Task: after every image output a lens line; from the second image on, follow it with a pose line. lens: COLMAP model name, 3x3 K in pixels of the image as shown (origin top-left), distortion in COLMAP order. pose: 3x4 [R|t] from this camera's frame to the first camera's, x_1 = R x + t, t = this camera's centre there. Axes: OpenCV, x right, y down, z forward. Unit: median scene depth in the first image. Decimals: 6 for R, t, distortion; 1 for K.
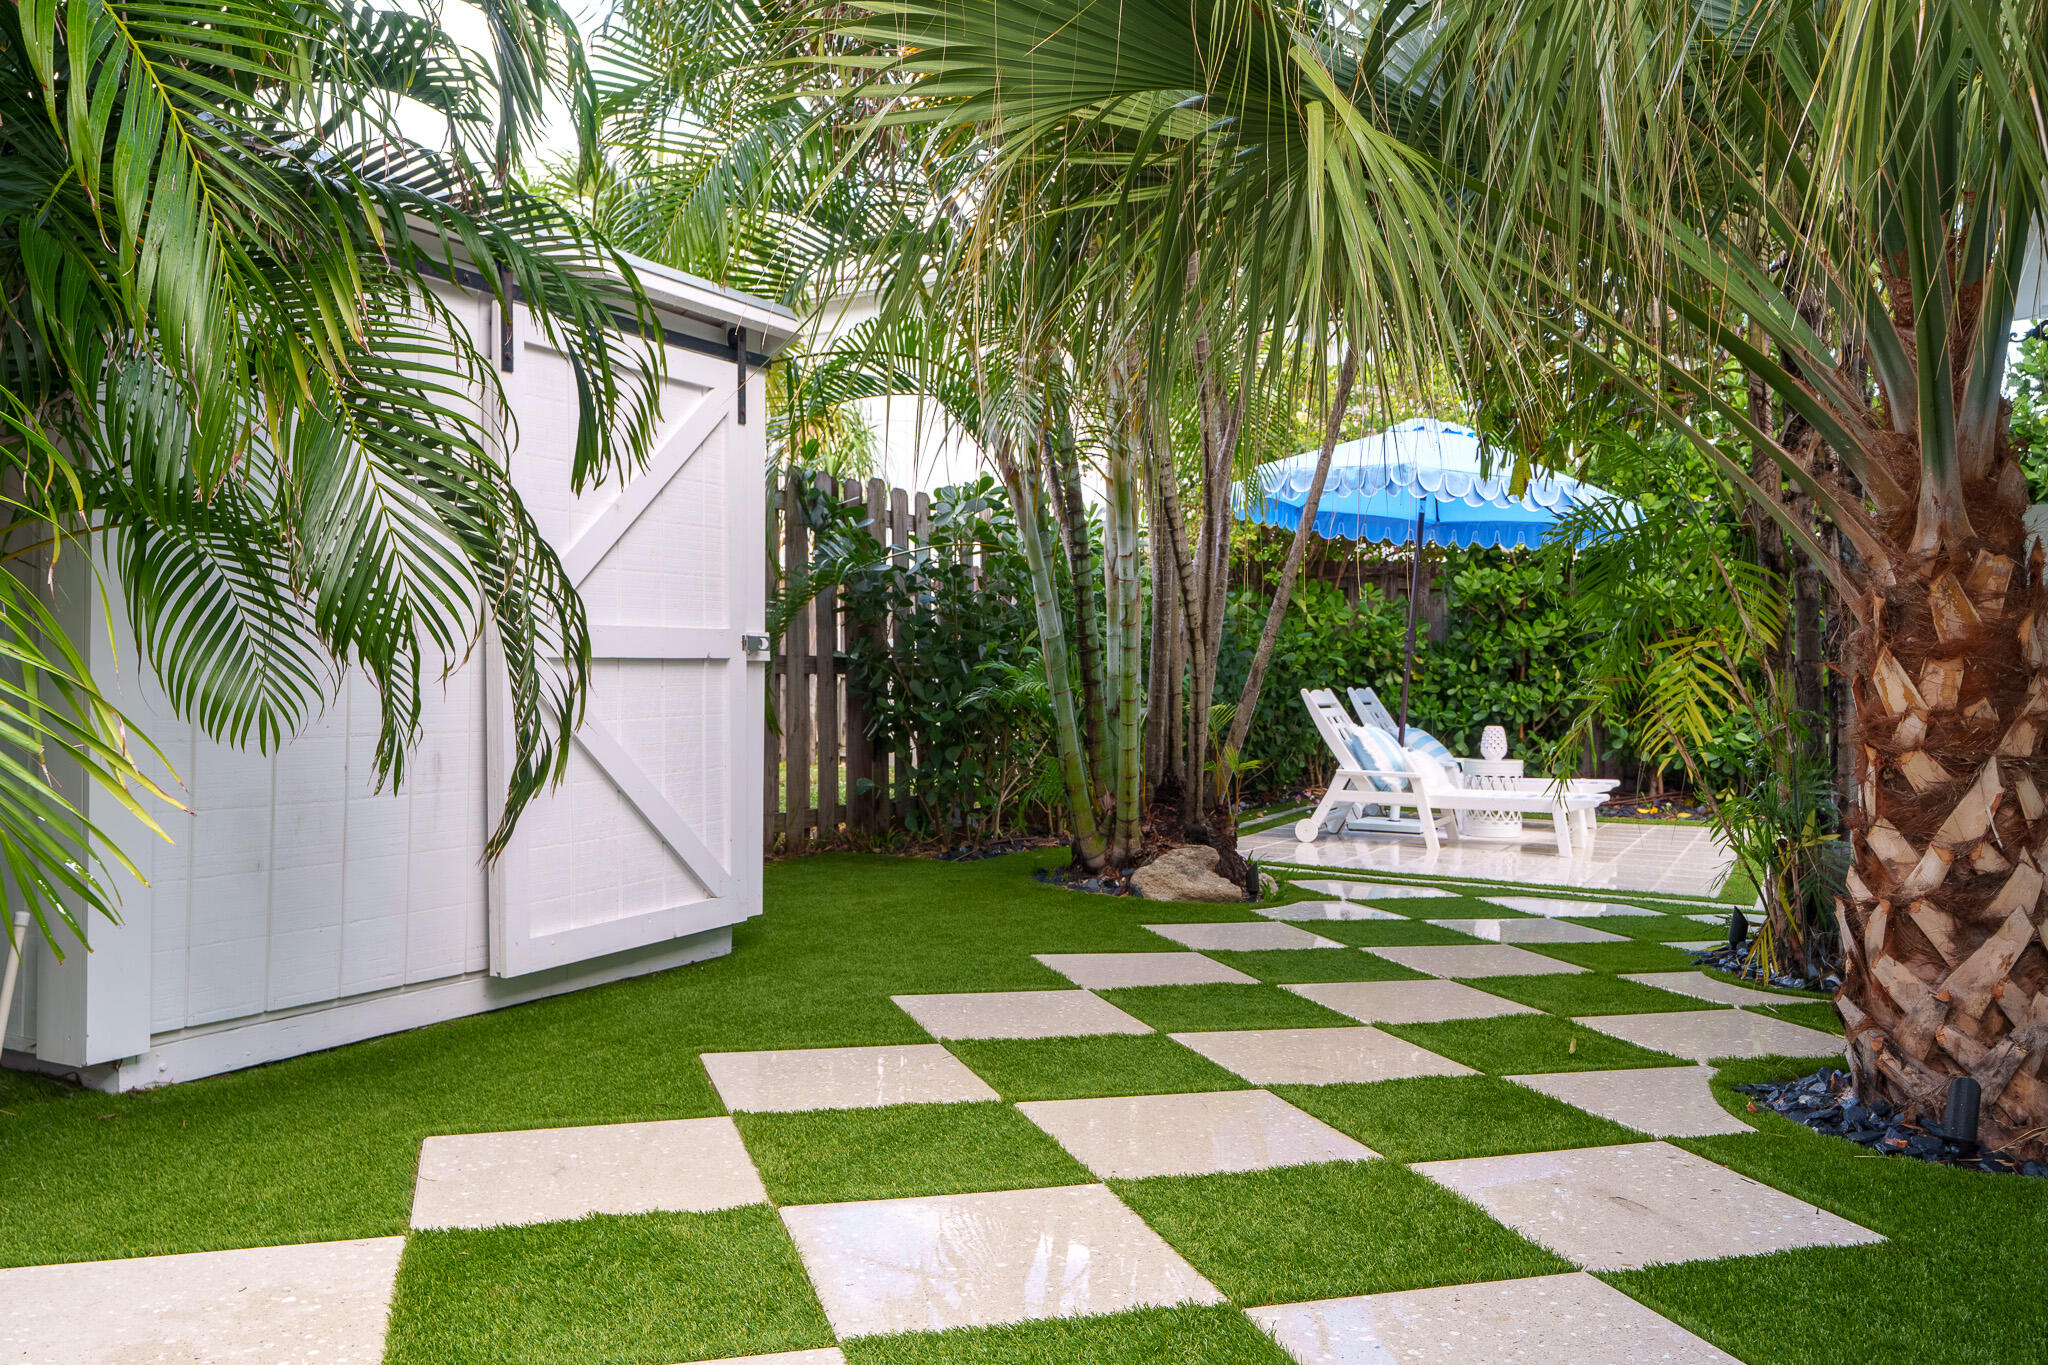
lens RADIAL K [[1716.0, 0, 1024.8], [0, 1716.0, 675.3], [0, 0, 1]] dist [-0.002593, 0.000760]
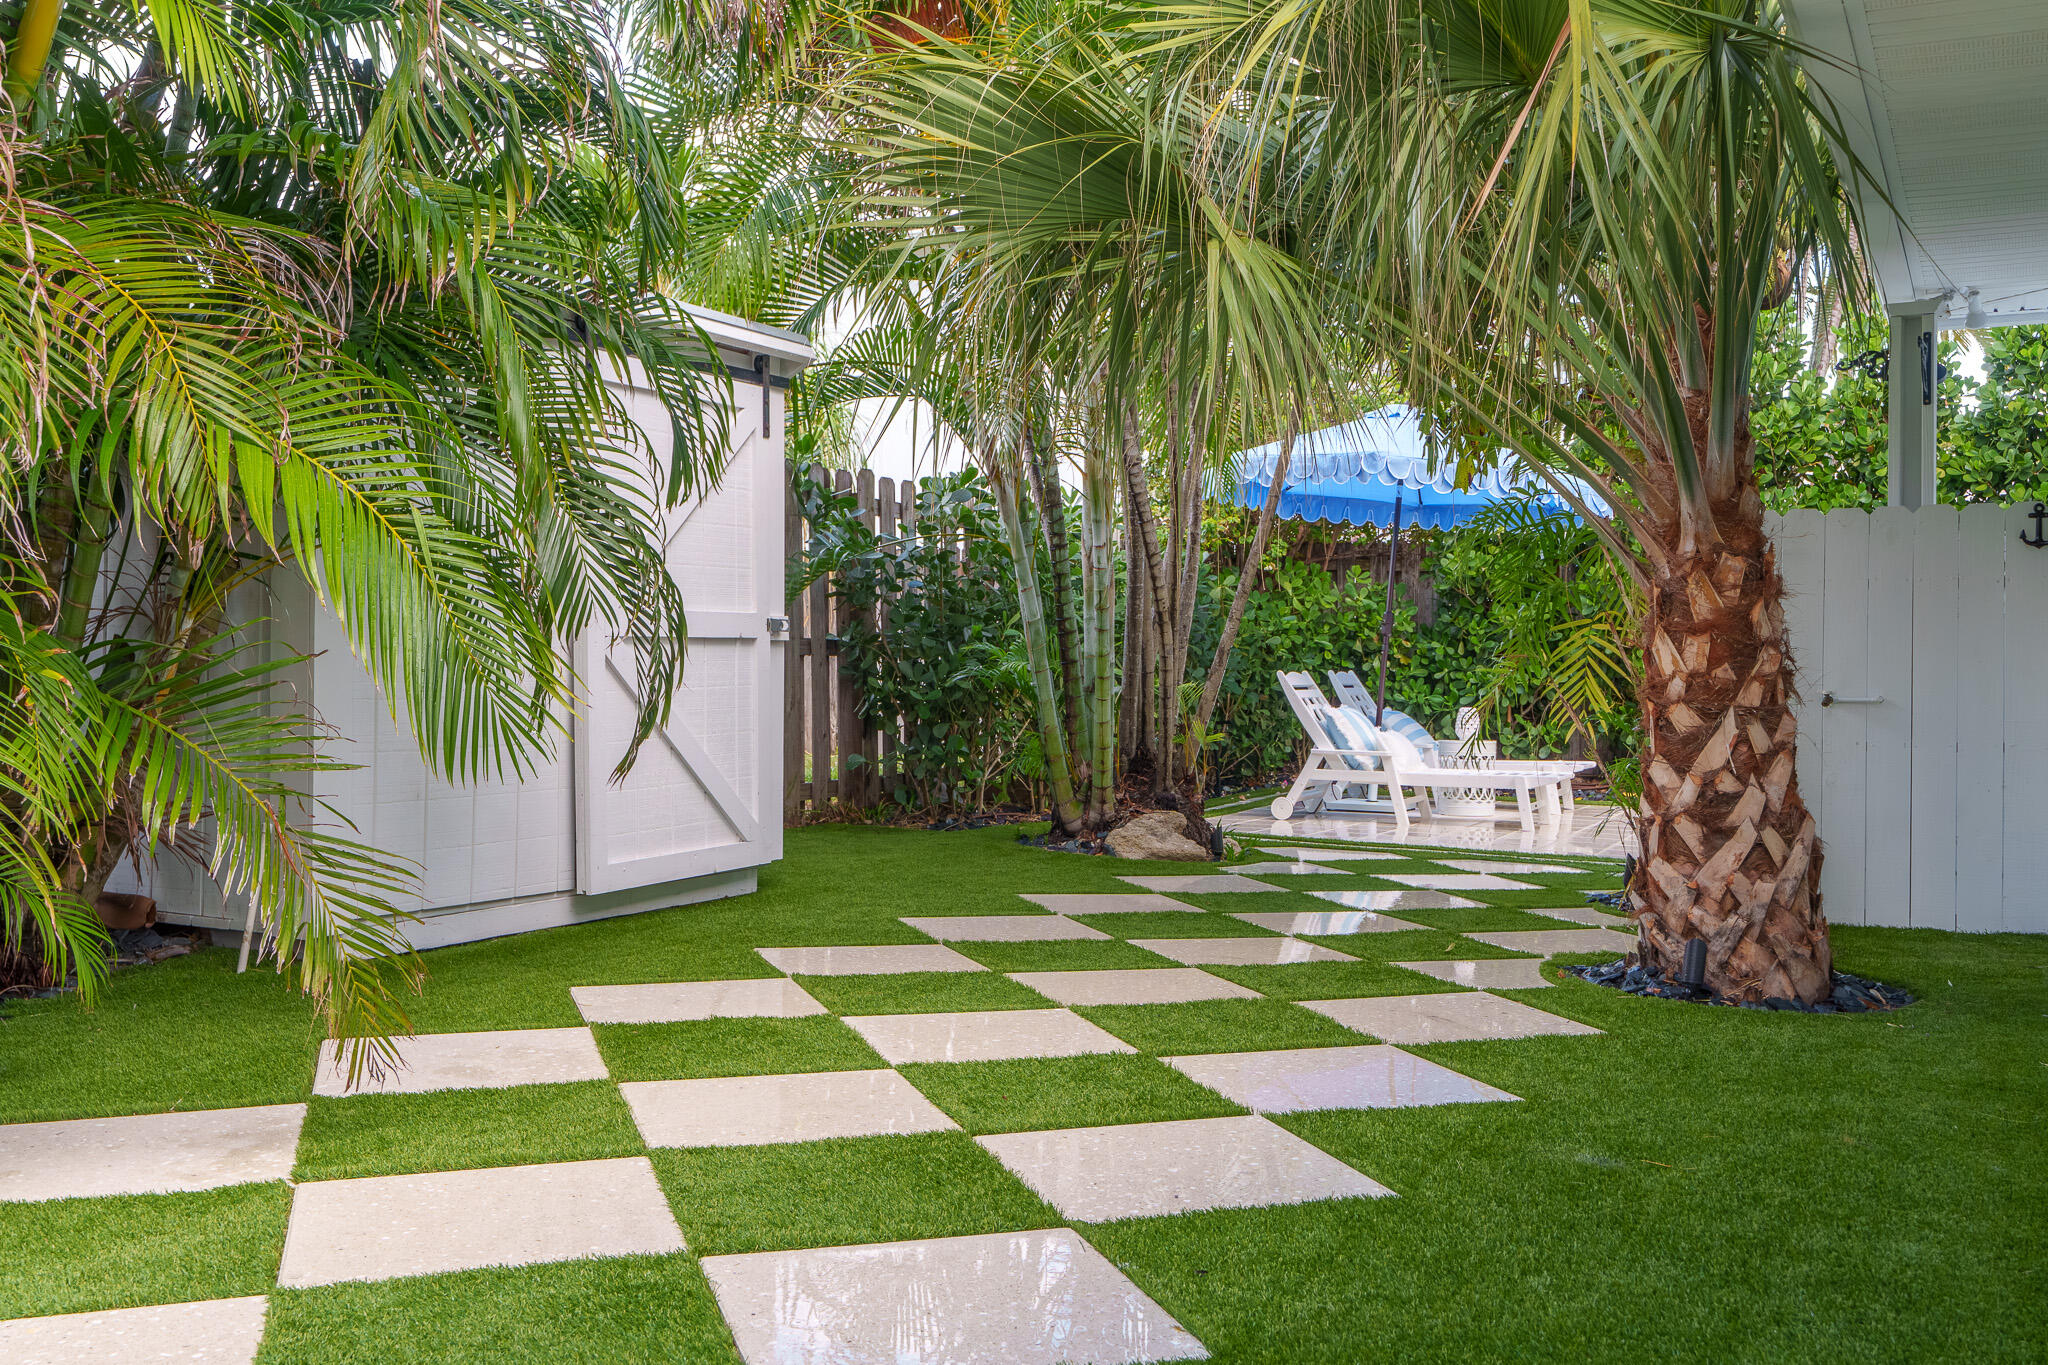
lens RADIAL K [[2057.9, 0, 1021.2], [0, 2057.9, 686.7], [0, 0, 1]] dist [0.009461, 0.000000]
pose [[0.999966, -0.001489, 0.008108, -0.002348], [0.001415, 0.999958, 0.009106, 0.008611], [-0.008121, -0.009094, 0.999926, -0.322637]]
